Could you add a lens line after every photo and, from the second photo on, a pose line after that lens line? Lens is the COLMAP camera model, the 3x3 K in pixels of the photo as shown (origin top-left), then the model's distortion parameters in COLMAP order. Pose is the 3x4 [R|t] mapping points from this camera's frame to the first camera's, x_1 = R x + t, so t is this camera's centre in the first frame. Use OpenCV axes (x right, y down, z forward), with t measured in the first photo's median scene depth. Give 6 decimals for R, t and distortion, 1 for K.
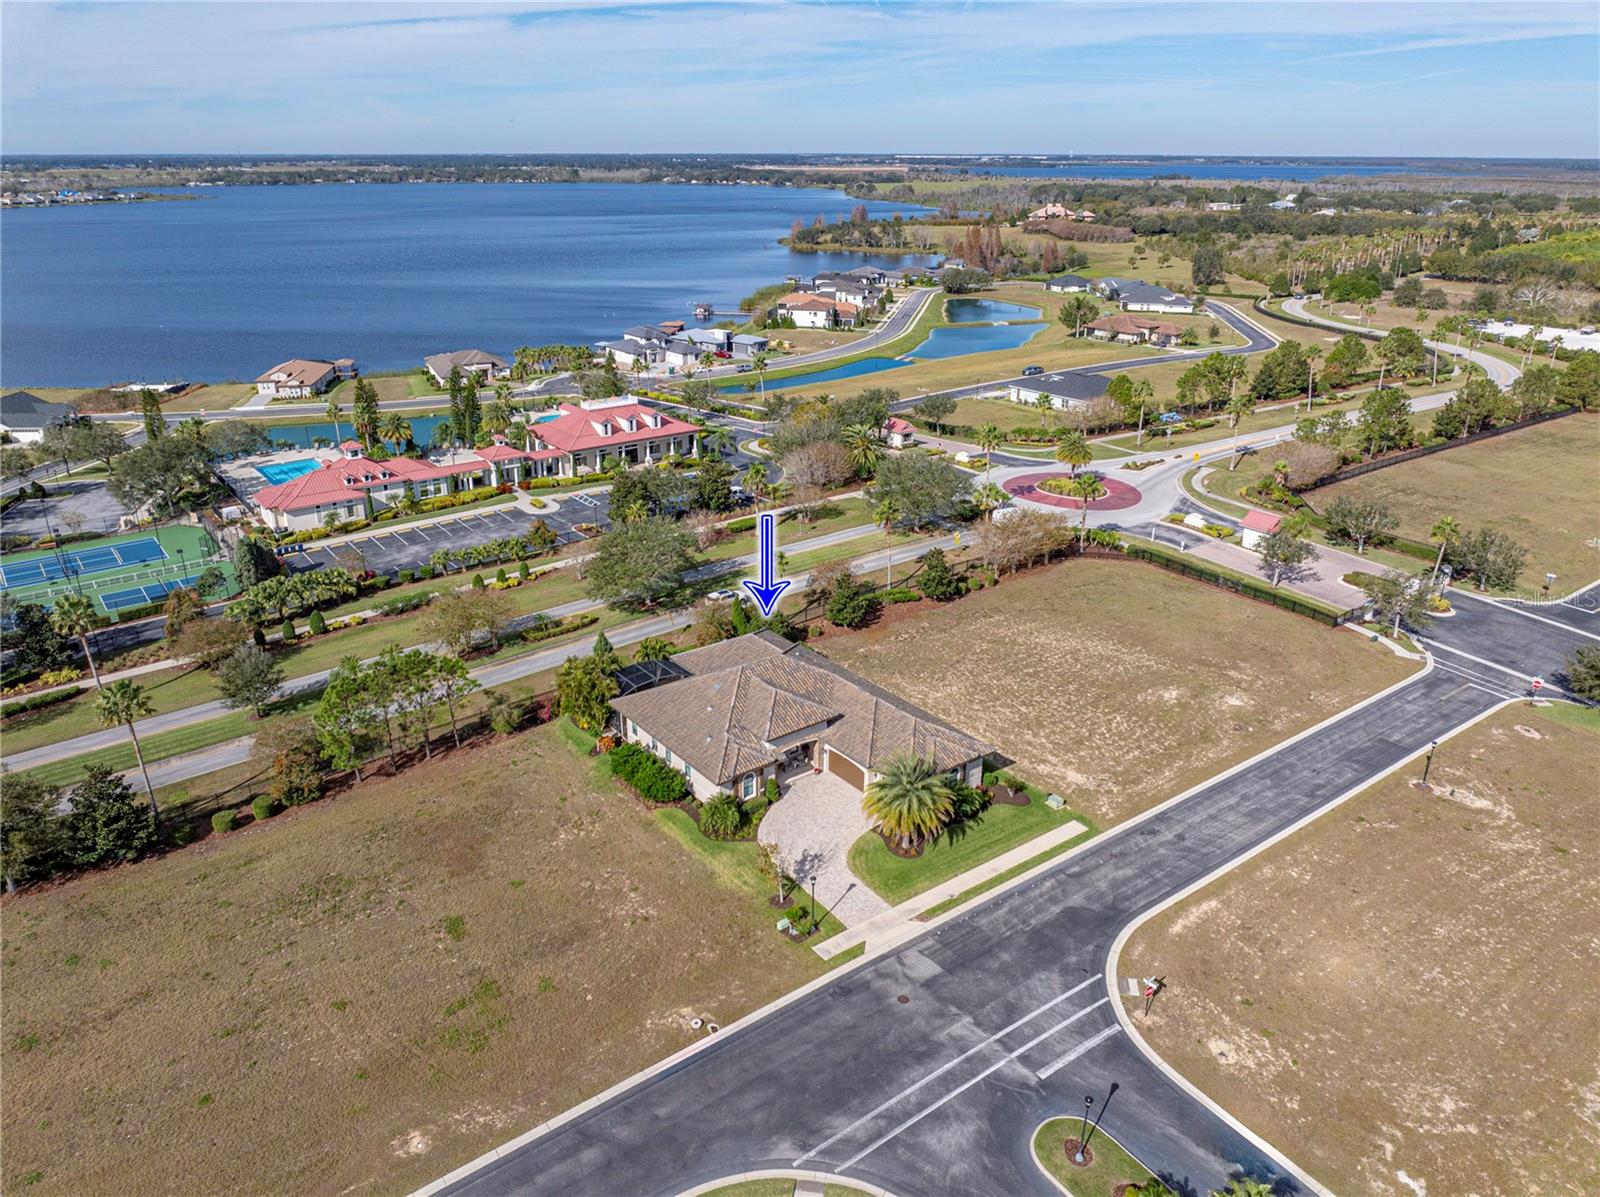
lens RADIAL K [[1109.0, 0, 804.5], [0, 1109.0, 607.5], [0, 0, 1]] dist [-0.034196, 0.026621]
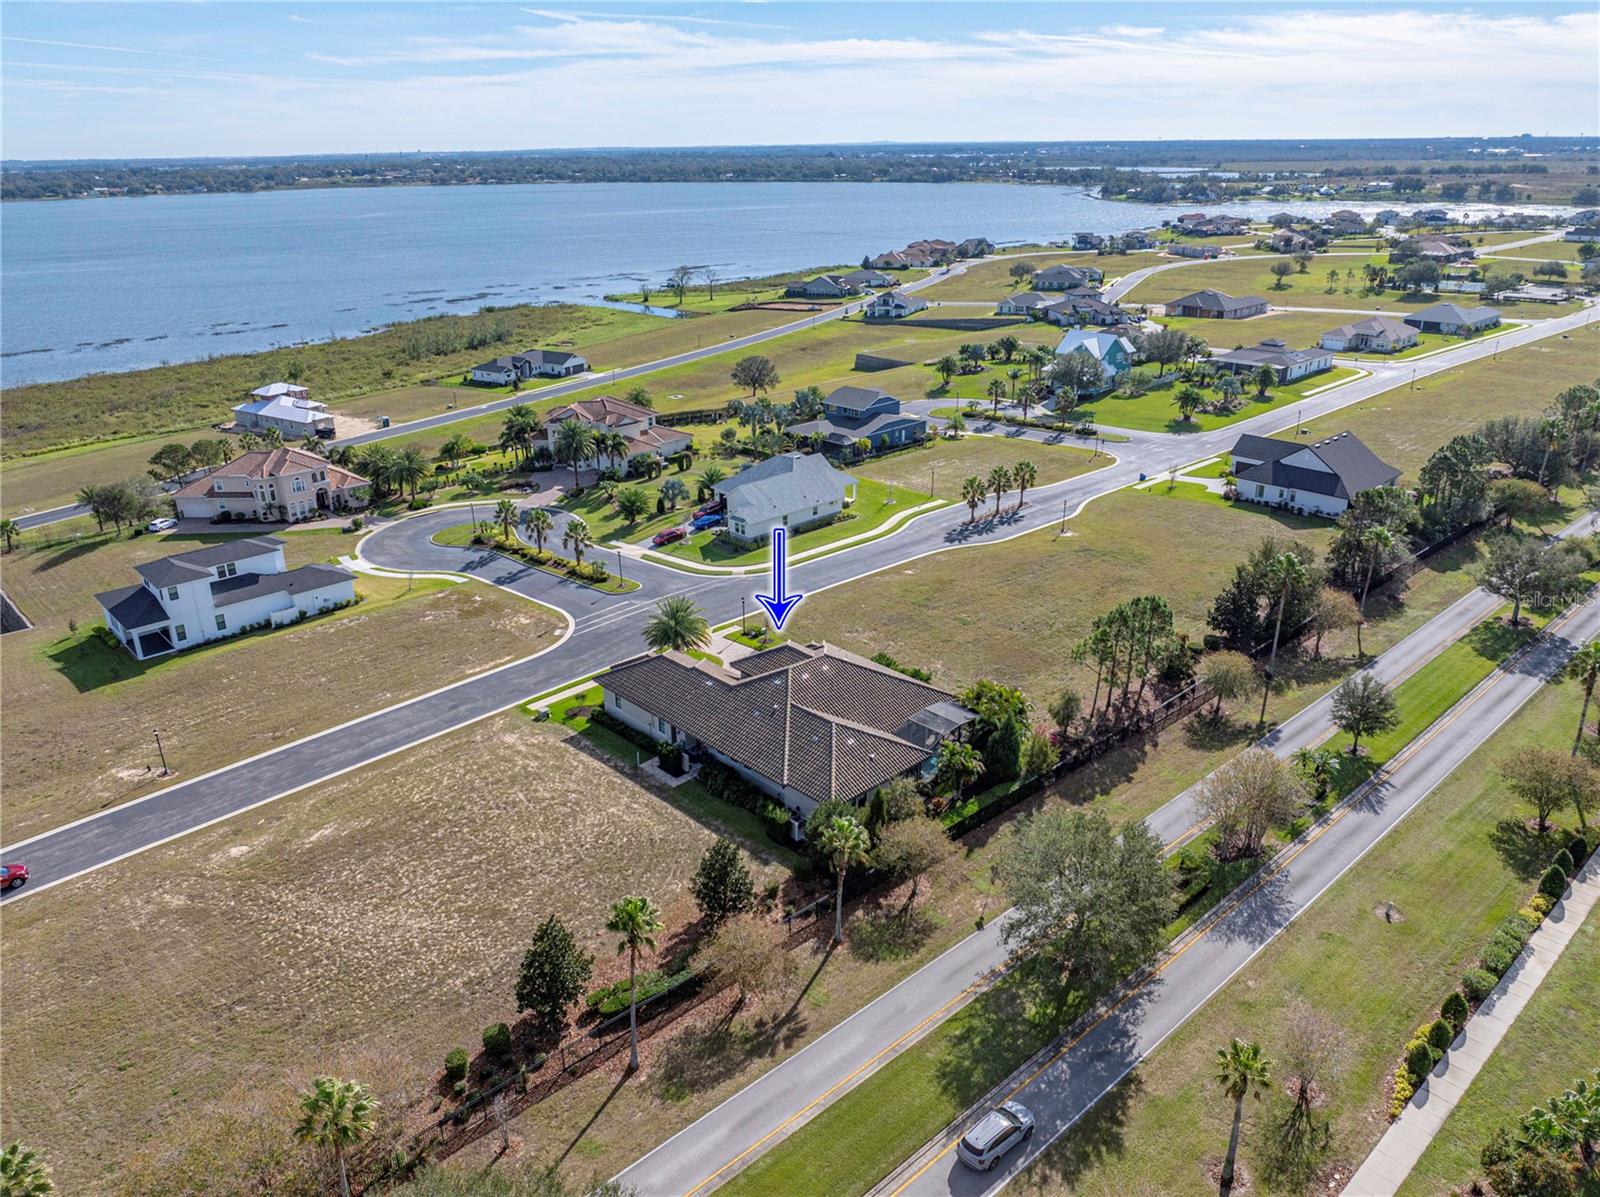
lens RADIAL K [[1152.2, 0, 805.6], [0, 1152.2, 596.3], [0, 0, 1]] dist [-0.027722, 0.015432]
pose [[-0.994472, 0.050734, -0.091934, 0.033377], [-0.027435, 0.719576, 0.693871, -0.439472], [0.101356, 0.692558, -0.714207, 1.046061]]
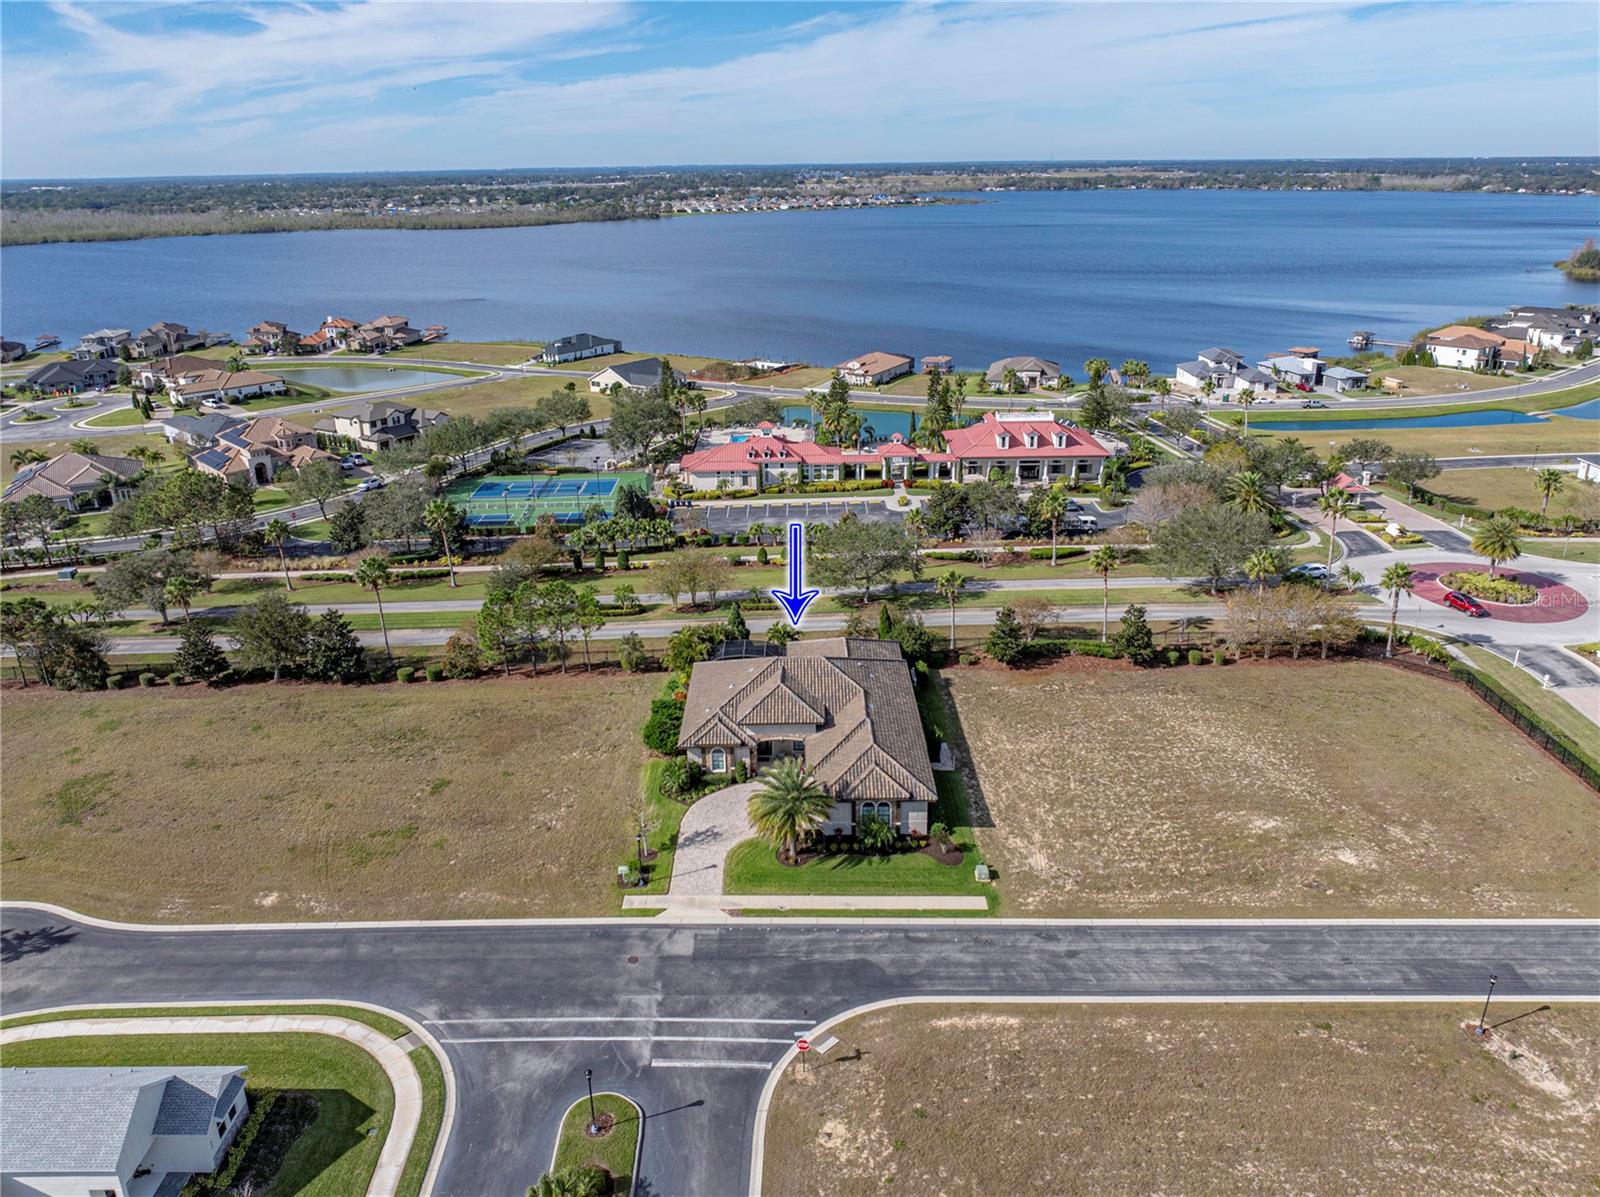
lens RADIAL K [[1152.2, 0, 805.6], [0, 1152.2, 596.3], [0, 0, 1]] dist [-0.027722, 0.015432]
pose [[0.799670, 0.199461, -0.566342, 0.351656], [-0.214285, 0.975905, 0.041137, -0.033674], [0.560901, 0.088462, 0.823143, 0.060355]]
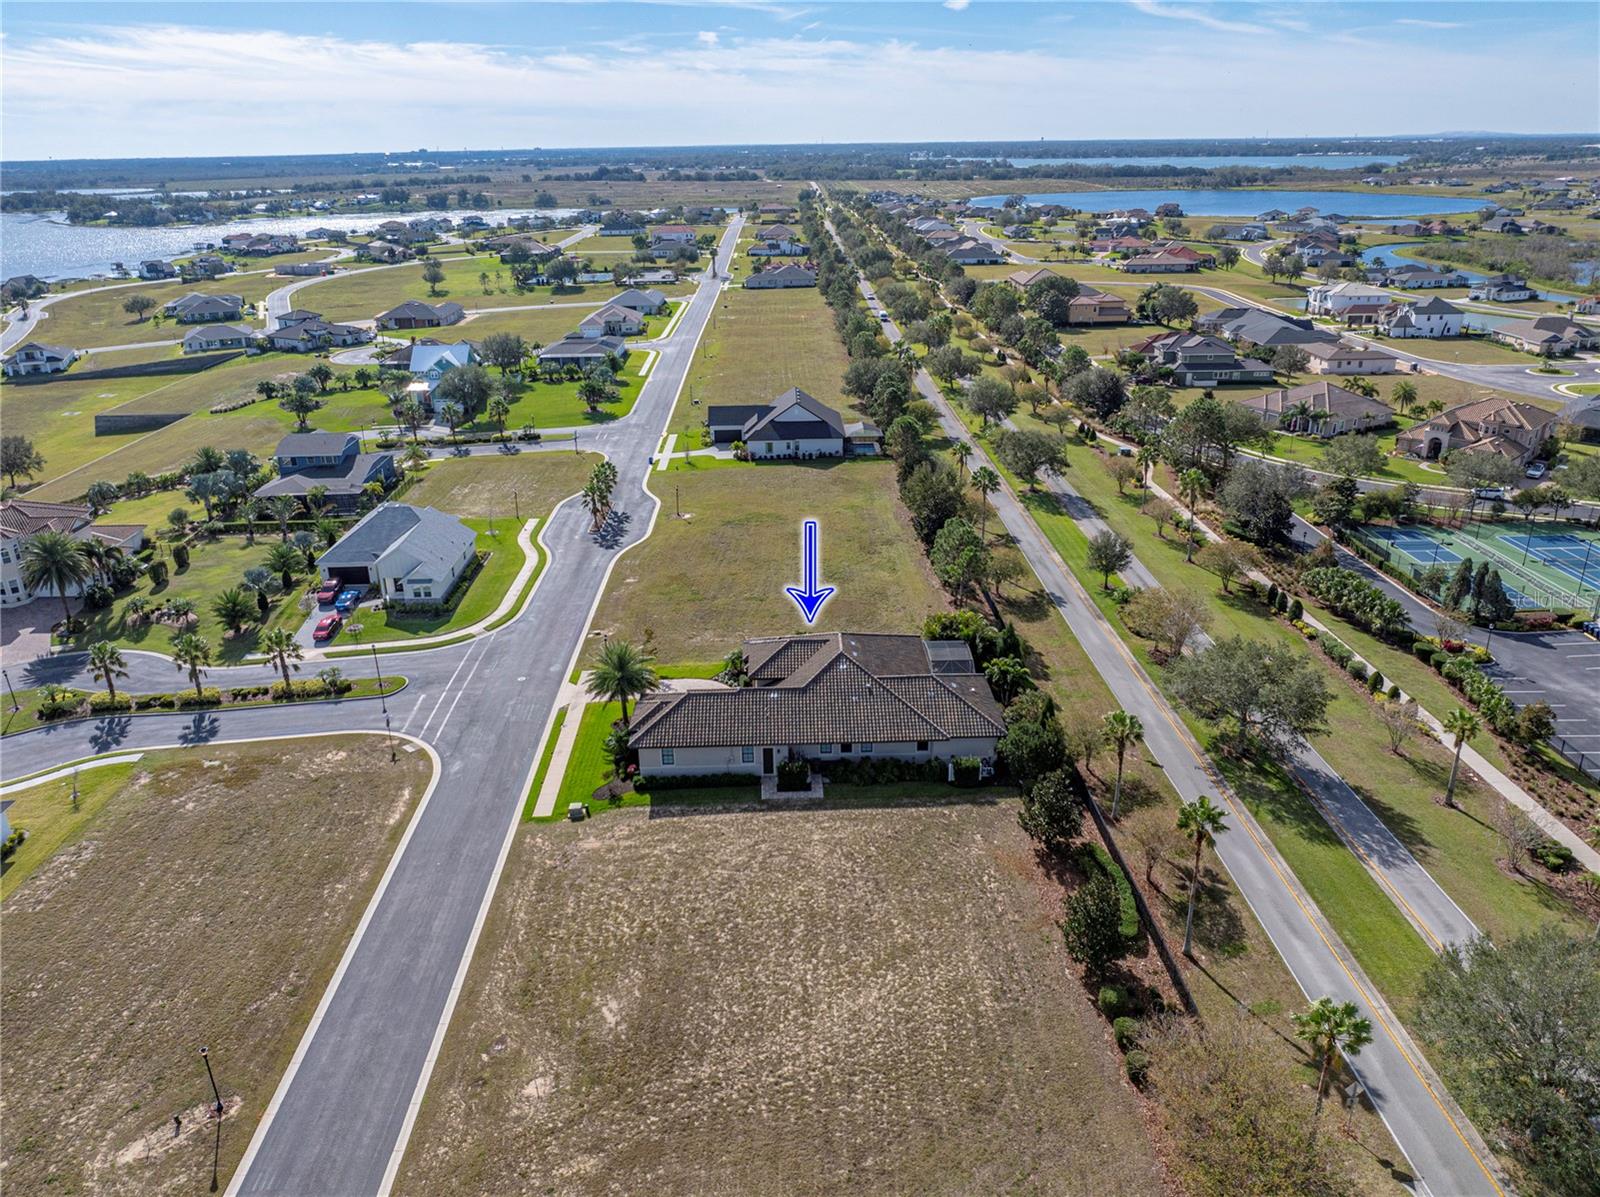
lens RADIAL K [[1152.2, 0, 805.6], [0, 1152.2, 596.3], [0, 0, 1]] dist [-0.027722, 0.015432]
pose [[-0.583788, 0.305949, -0.752055, 0.477788], [-0.297456, 0.781282, 0.548742, -0.349184], [0.755454, 0.544052, -0.365097, 0.827457]]
